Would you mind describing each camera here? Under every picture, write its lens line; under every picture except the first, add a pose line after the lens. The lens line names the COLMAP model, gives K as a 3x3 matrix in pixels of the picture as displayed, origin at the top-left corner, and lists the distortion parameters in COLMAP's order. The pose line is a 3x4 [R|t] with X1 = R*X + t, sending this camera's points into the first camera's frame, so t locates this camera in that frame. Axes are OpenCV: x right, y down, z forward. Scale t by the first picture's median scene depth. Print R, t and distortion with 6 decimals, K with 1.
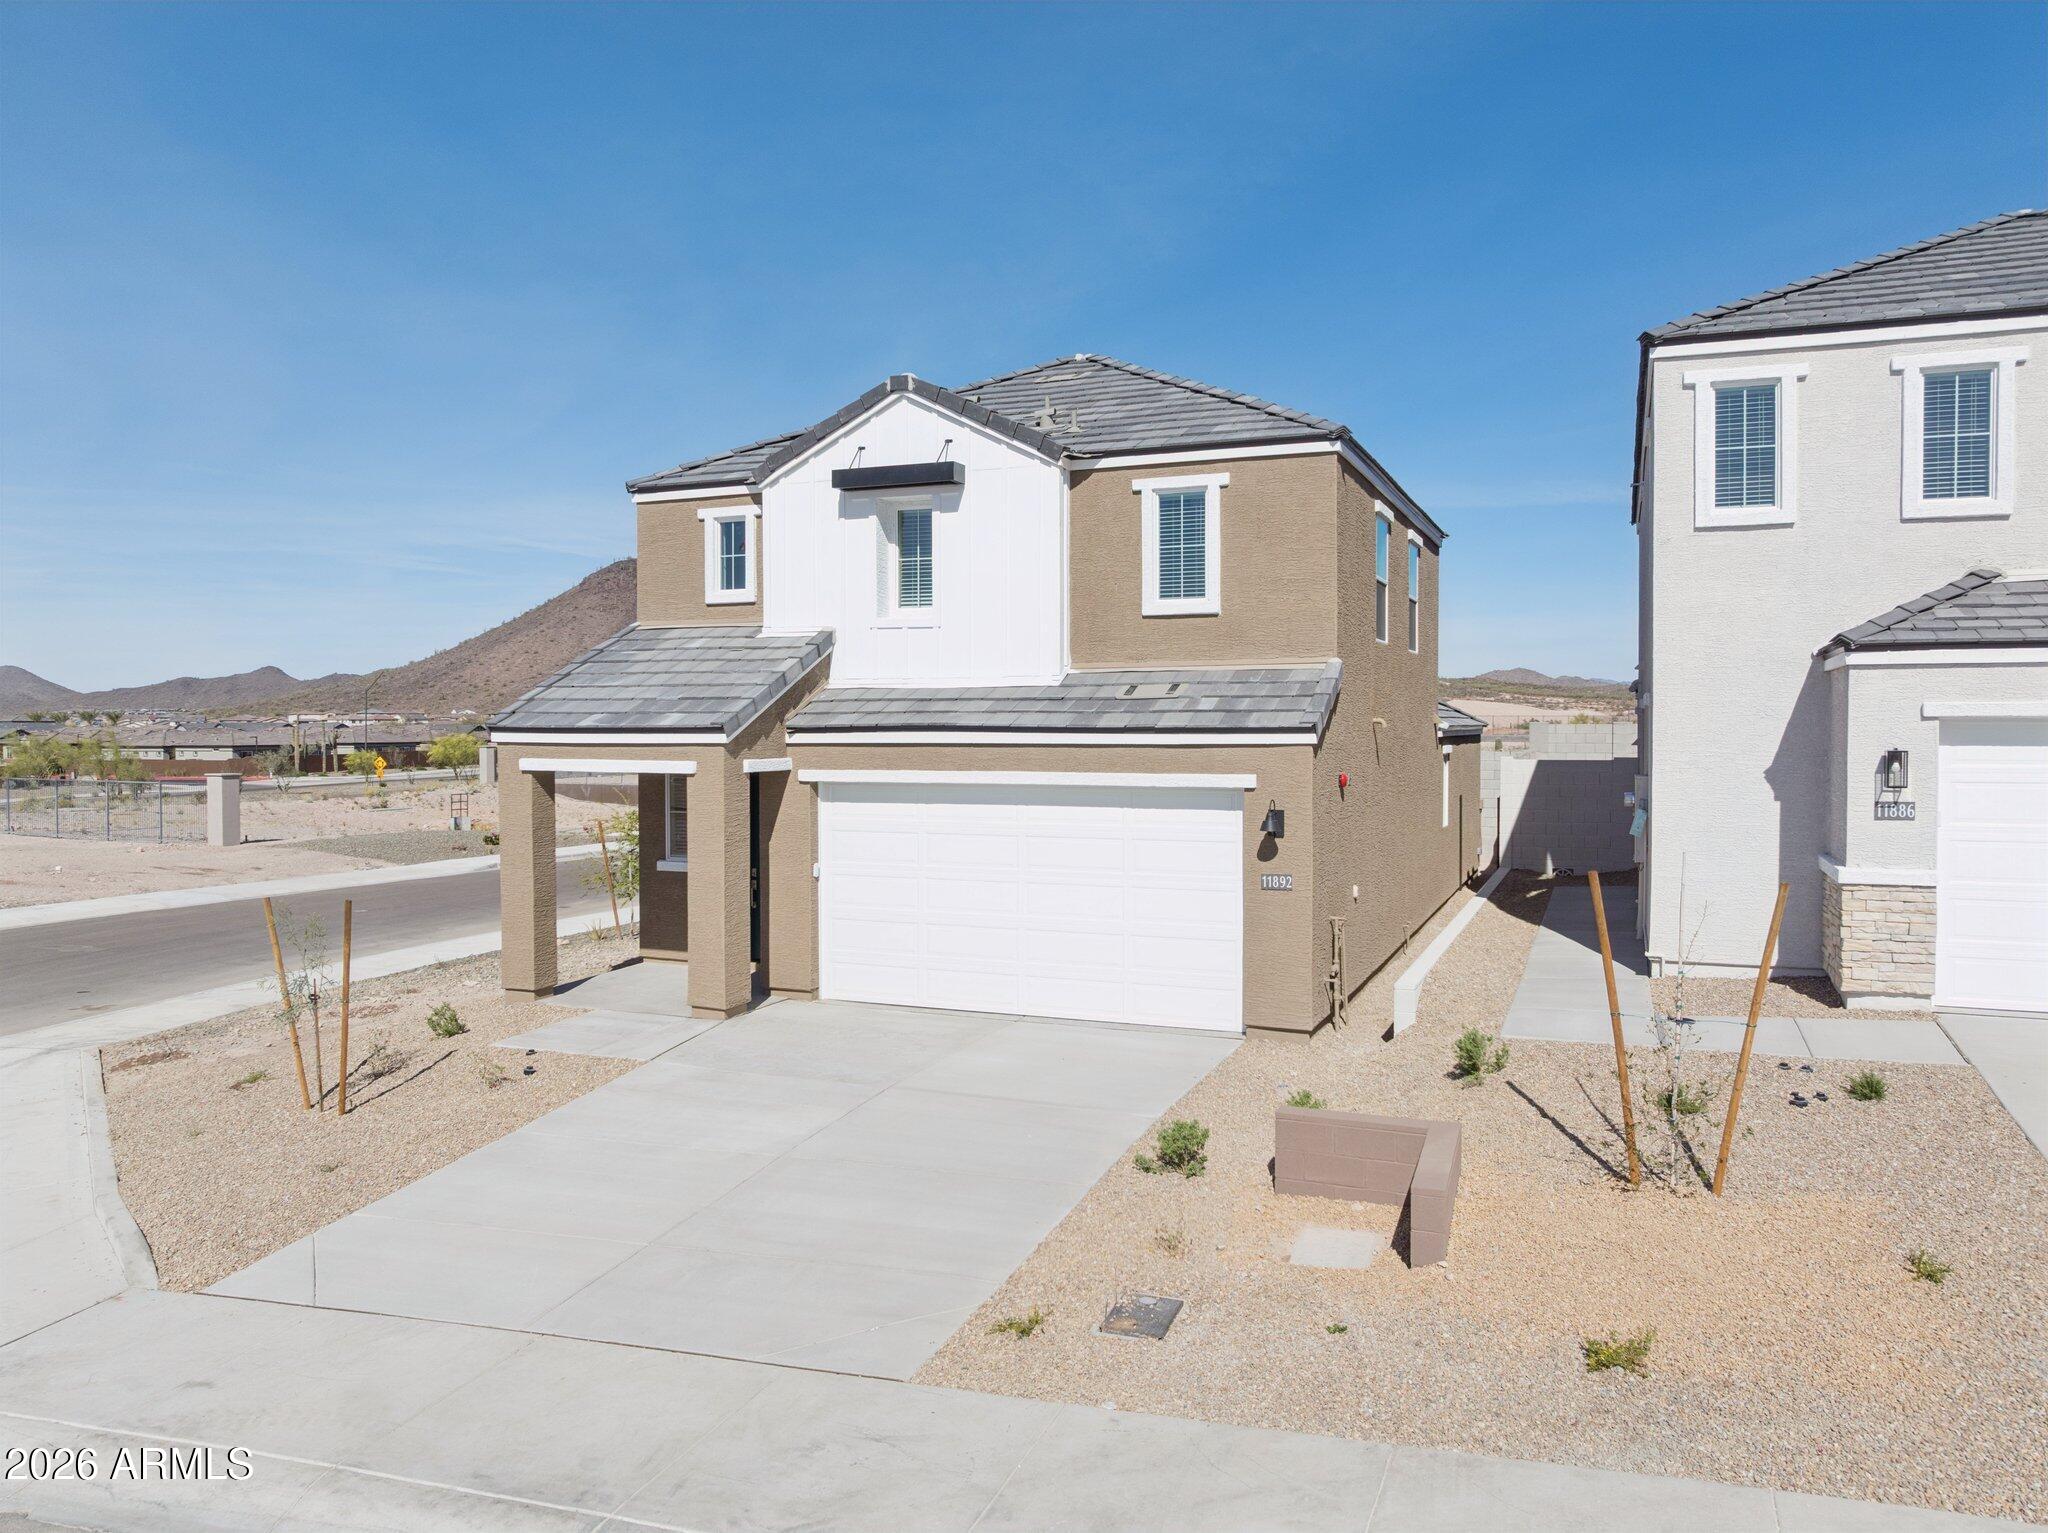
lens RADIAL K [[1427.9, 0, 1033.9], [0, 1427.9, 763.7], [0, 0, 1]] dist [-0.040796, 0.009061]
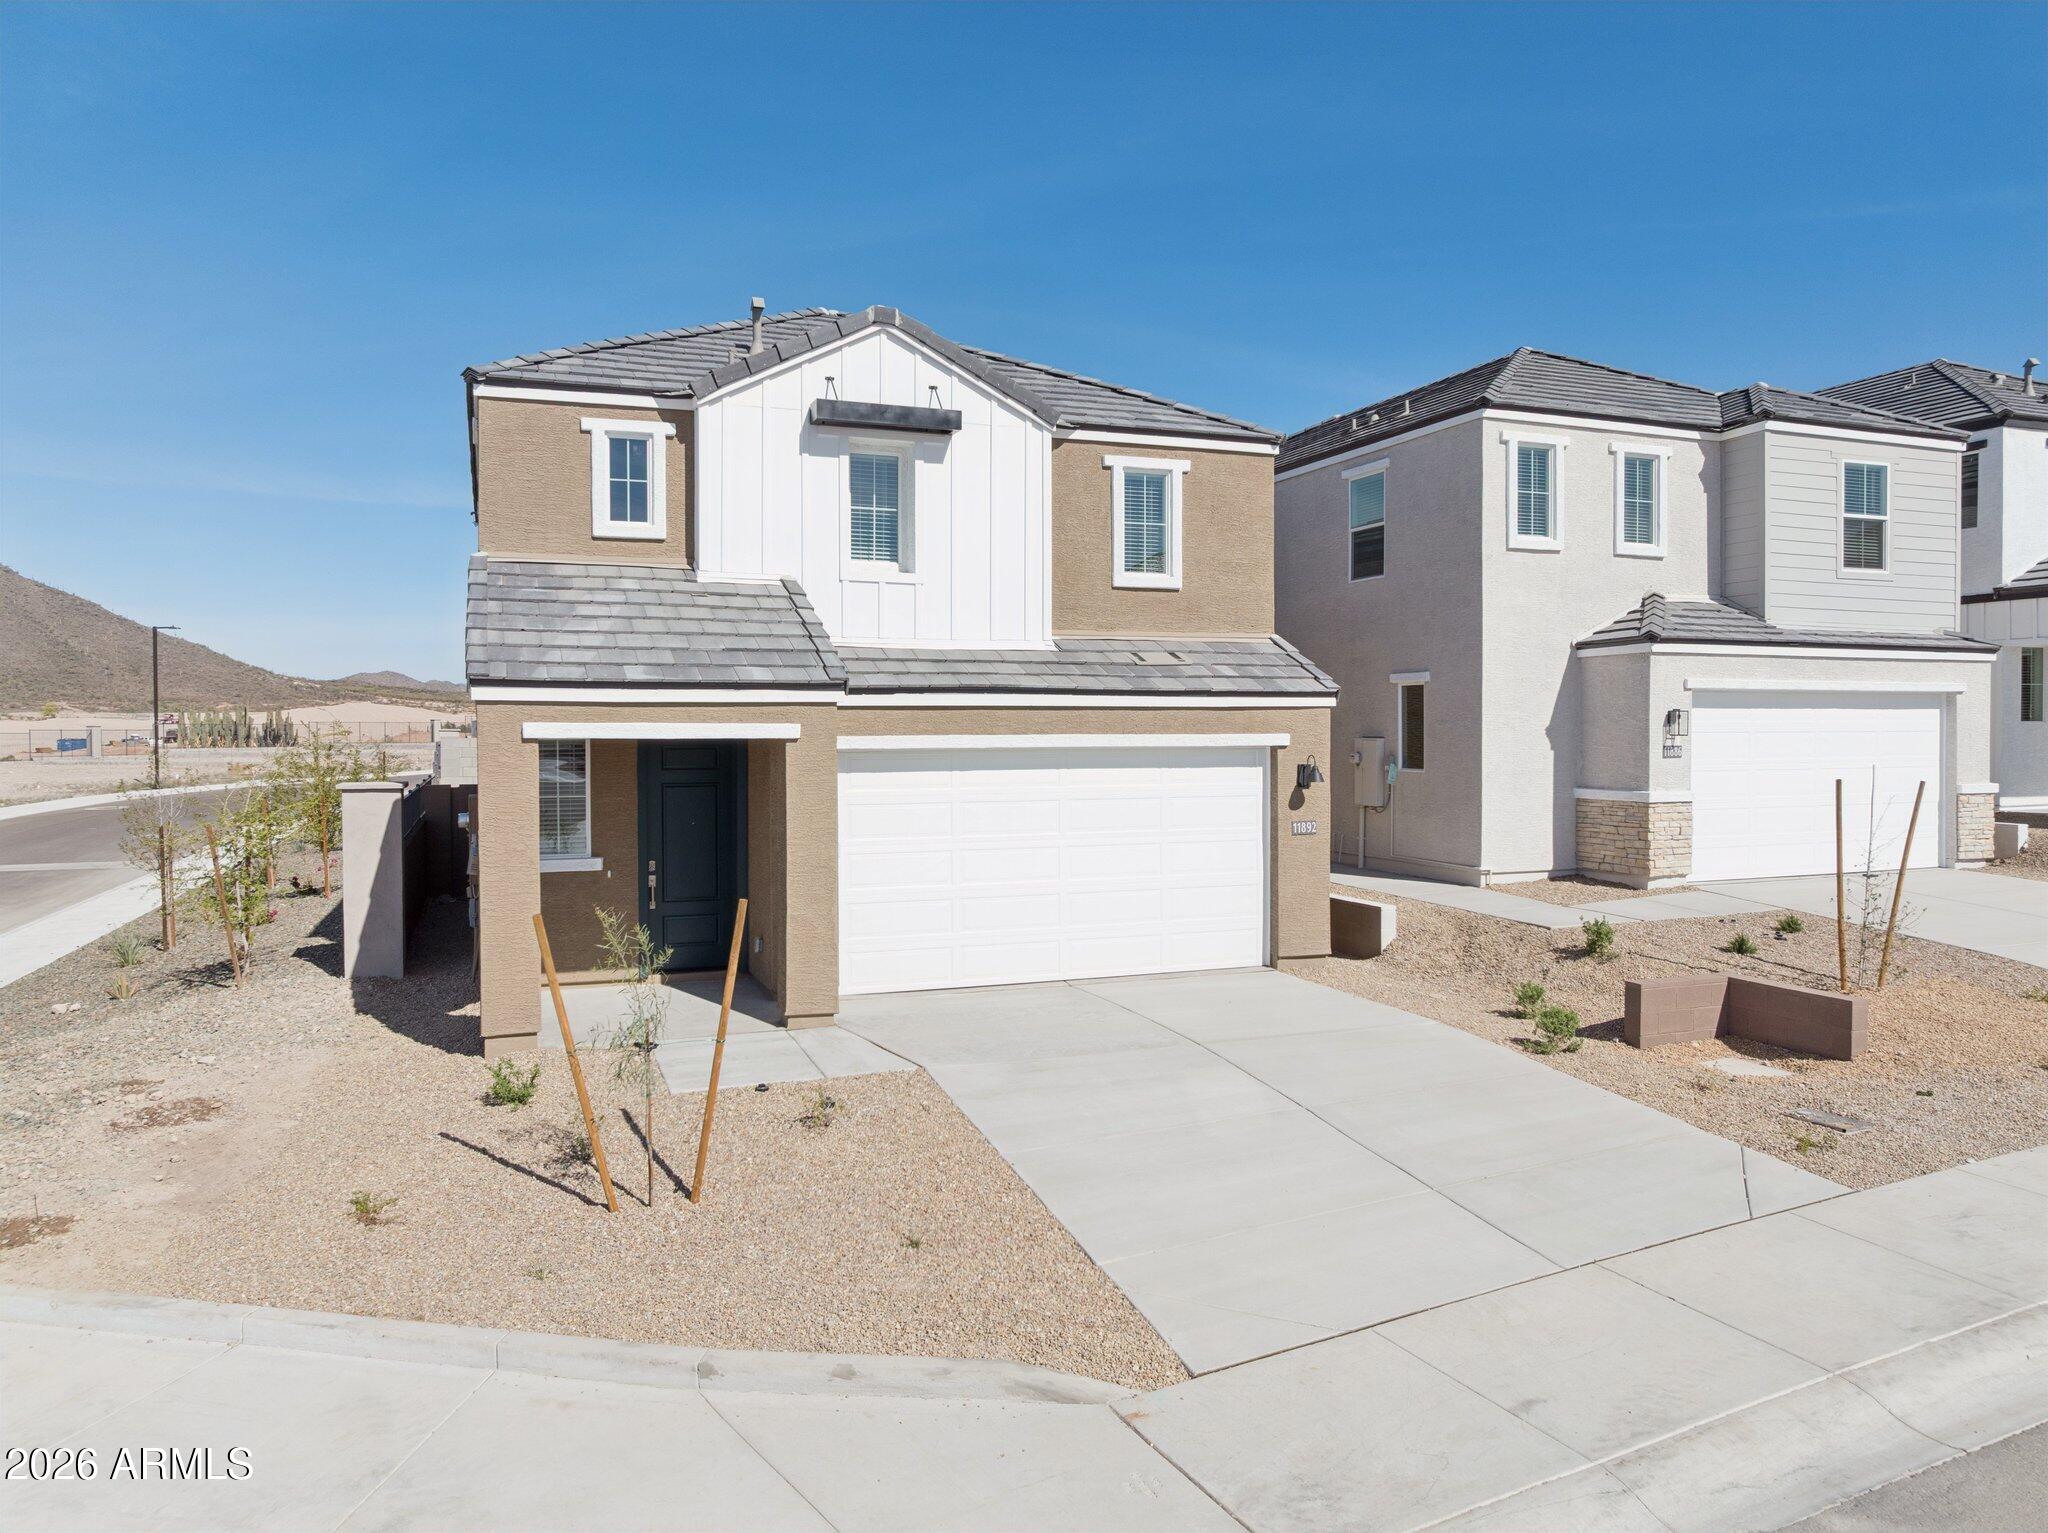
lens RADIAL K [[1431.2, 0, 1031.6], [0, 1431.2, 760.6], [0, 0, 1]] dist [-0.038590, -0.000504]
pose [[0.732297, -0.015722, 0.680804, -0.700012], [0.019504, 0.999808, 0.002109, 0.020617], [-0.680706, 0.011734, 0.732463, 0.284146]]
